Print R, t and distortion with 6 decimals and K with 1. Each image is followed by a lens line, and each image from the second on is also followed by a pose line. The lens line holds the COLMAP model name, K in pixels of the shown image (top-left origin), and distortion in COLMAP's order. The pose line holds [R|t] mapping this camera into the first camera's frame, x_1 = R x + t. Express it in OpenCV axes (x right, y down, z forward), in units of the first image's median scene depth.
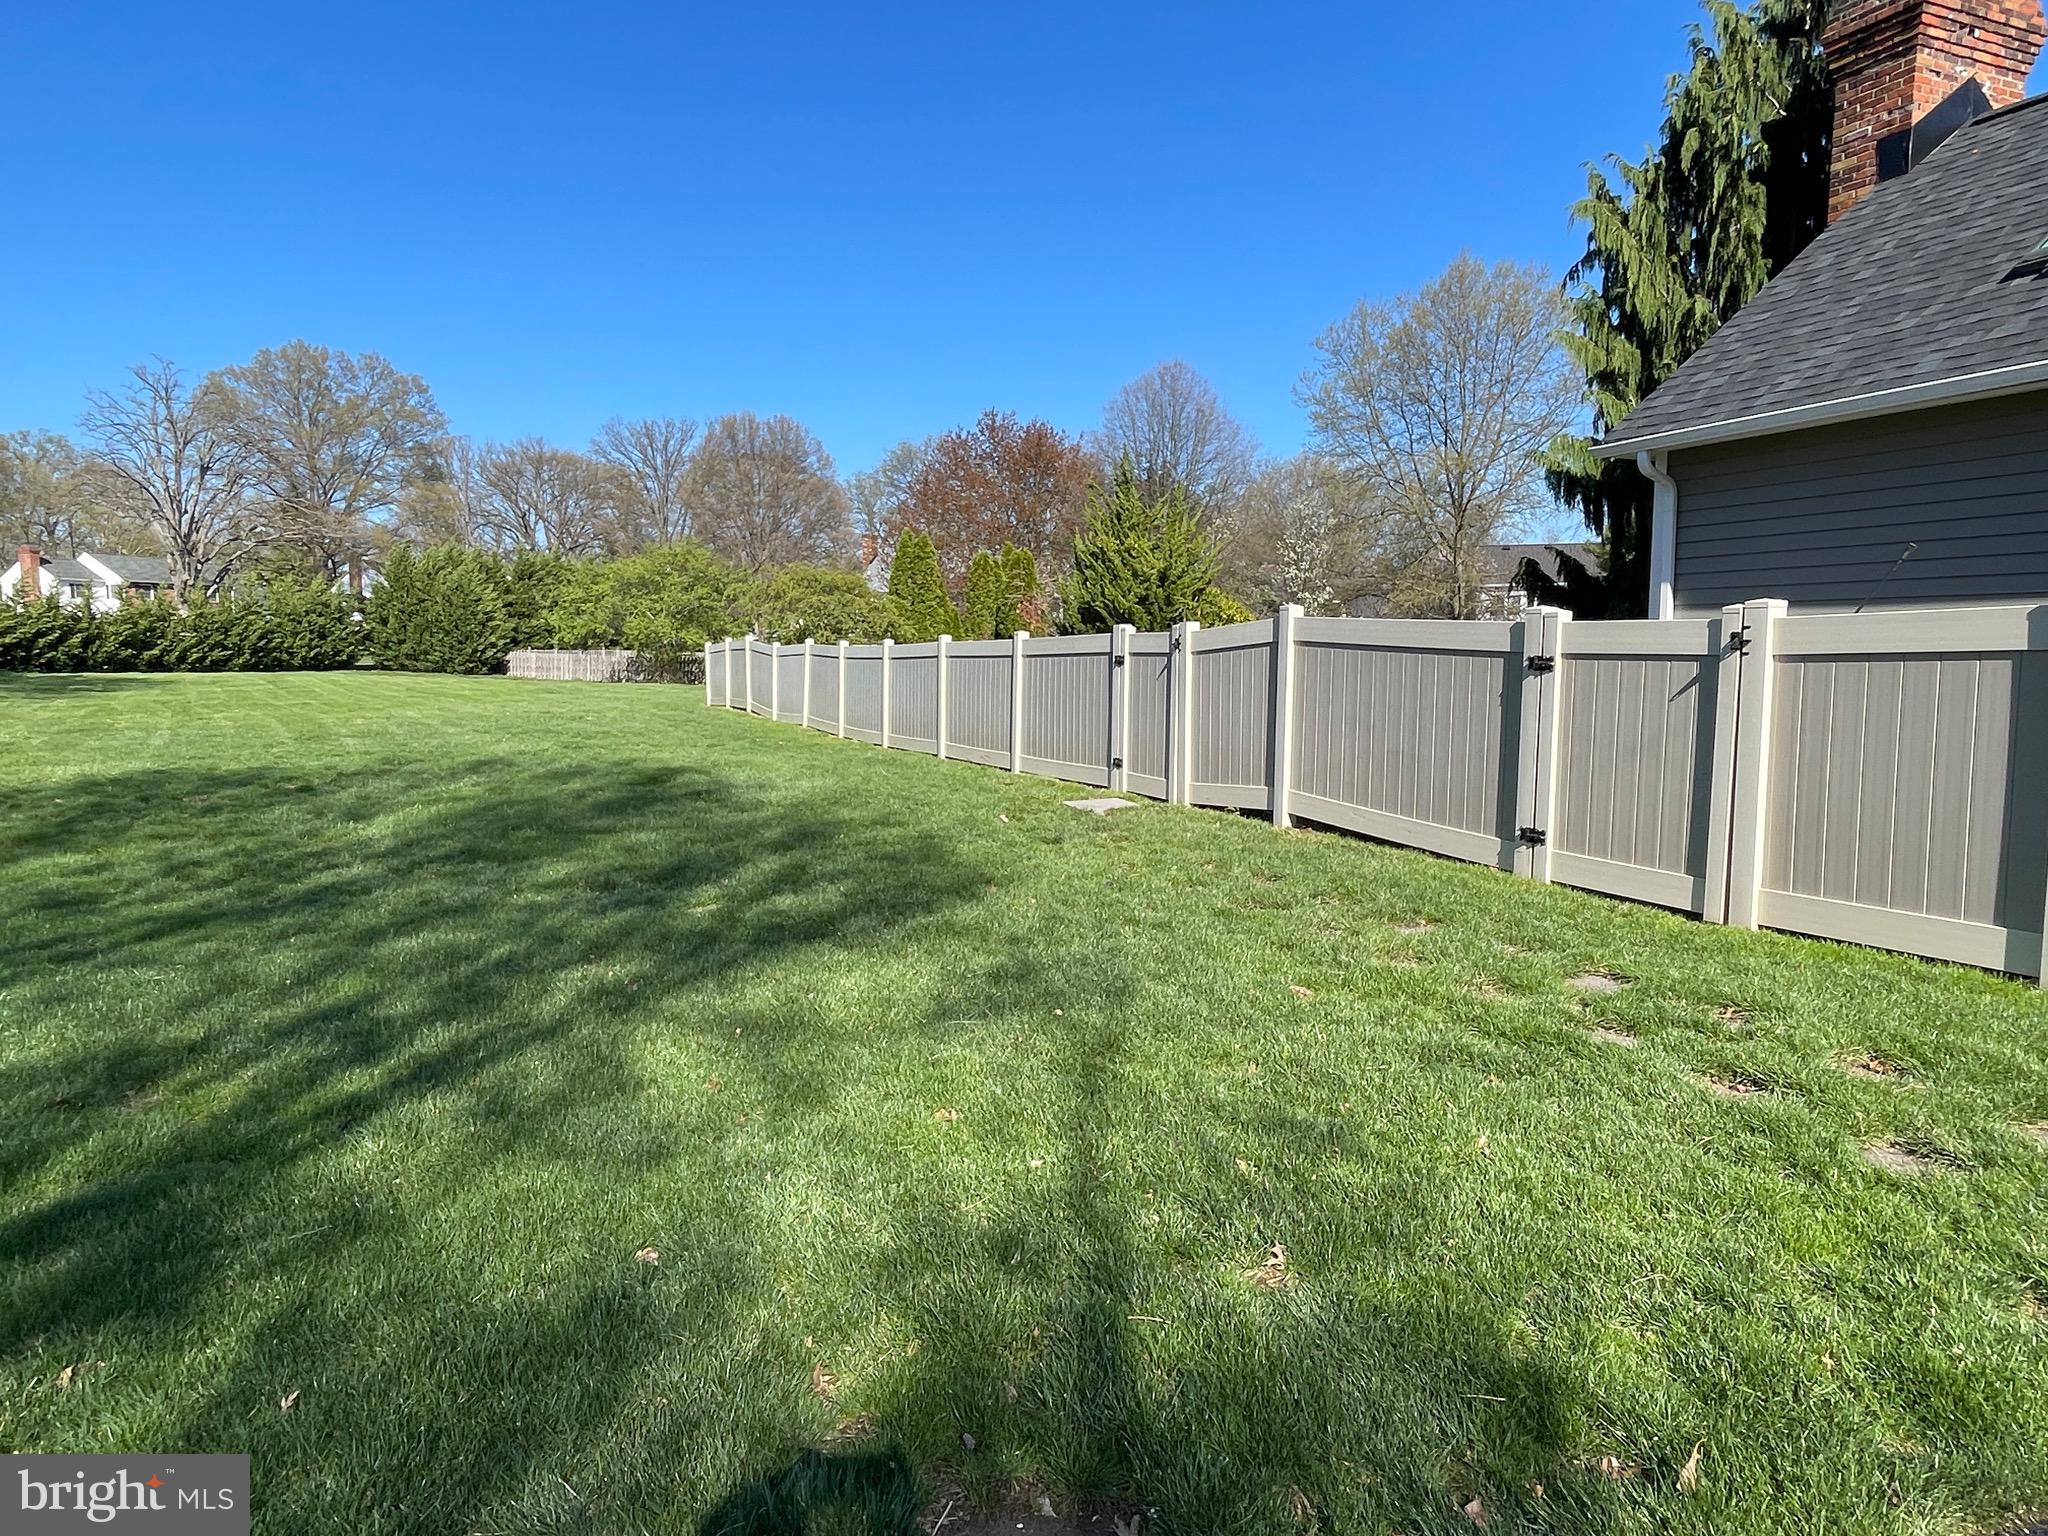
lens RADIAL K [[1235.4, 0, 1025.3], [0, 1235.4, 794.5], [0, 0, 1]] dist [-0.047430, 0.022731]
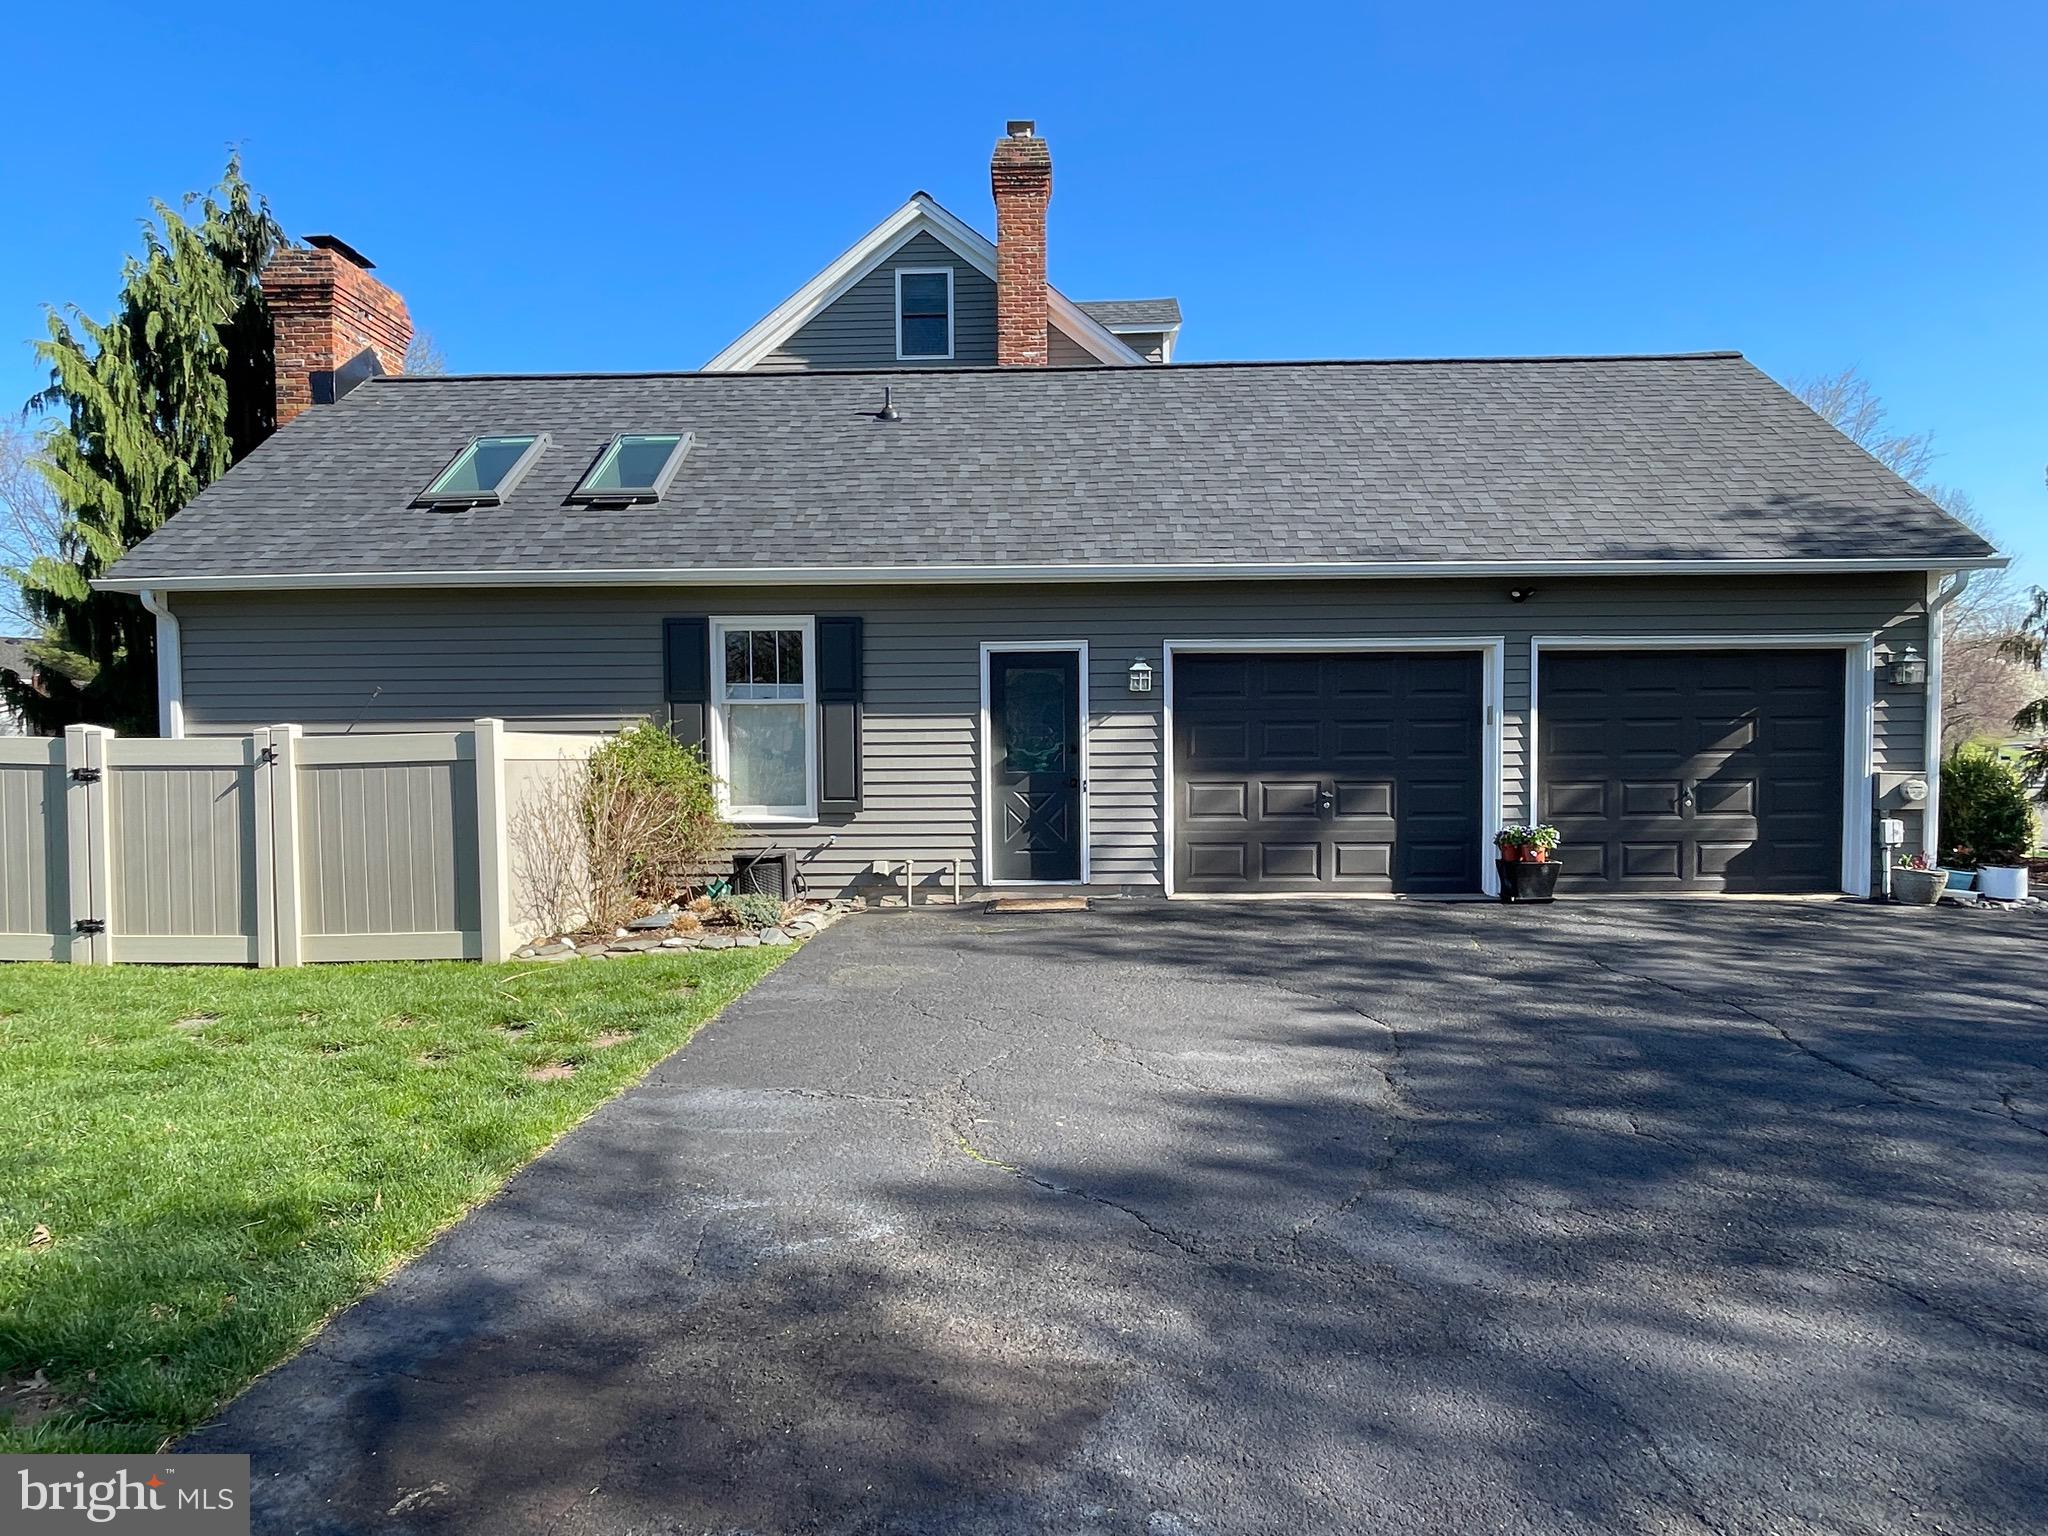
lens RADIAL K [[1183.3, 0, 956.0], [0, 1183.3, 775.2], [0, 0, 1]] dist [0.003949, 0.000651]
pose [[0.443408, -0.025694, 0.895952, -0.160684], [0.110945, 0.993475, -0.026415, 0.009868], [-0.889427, 0.111114, 0.443366, -0.162460]]
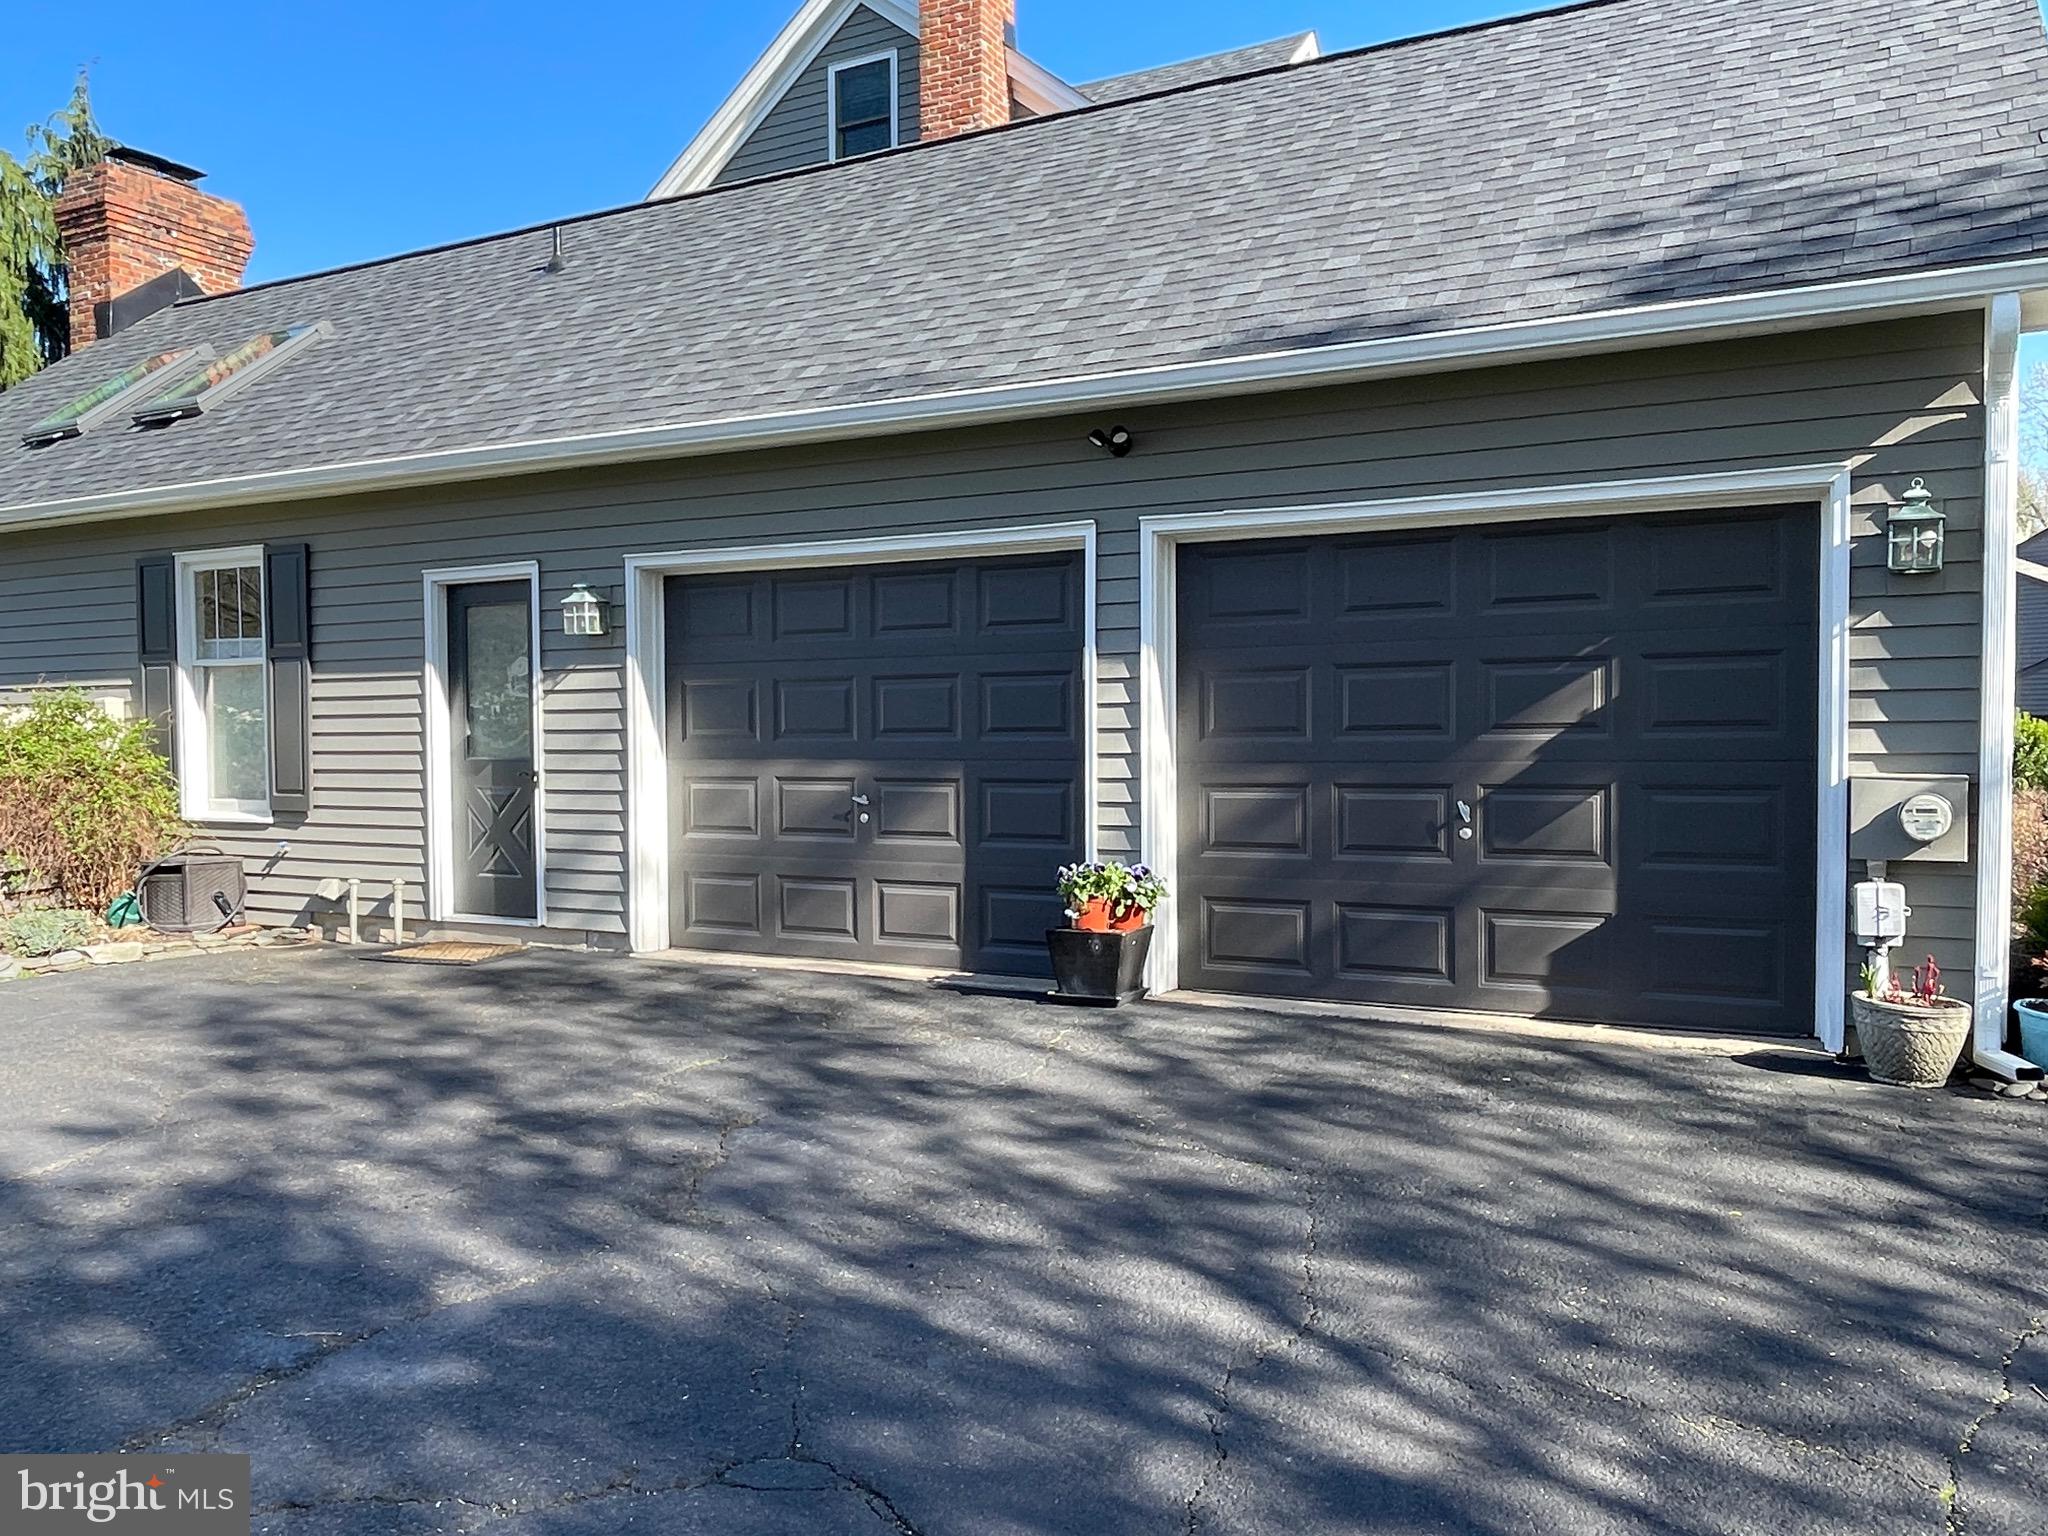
lens RADIAL K [[1545.3, 0, 1024.0], [0, 1545.3, 768.0], [0, 0, 1]] dist [0.006274, -0.000272]
pose [[0.794351, -0.008448, 0.607401, 0.524662], [0.071363, 0.994277, -0.079498, 0.093968], [-0.603253, 0.106495, 0.790408, -0.715313]]
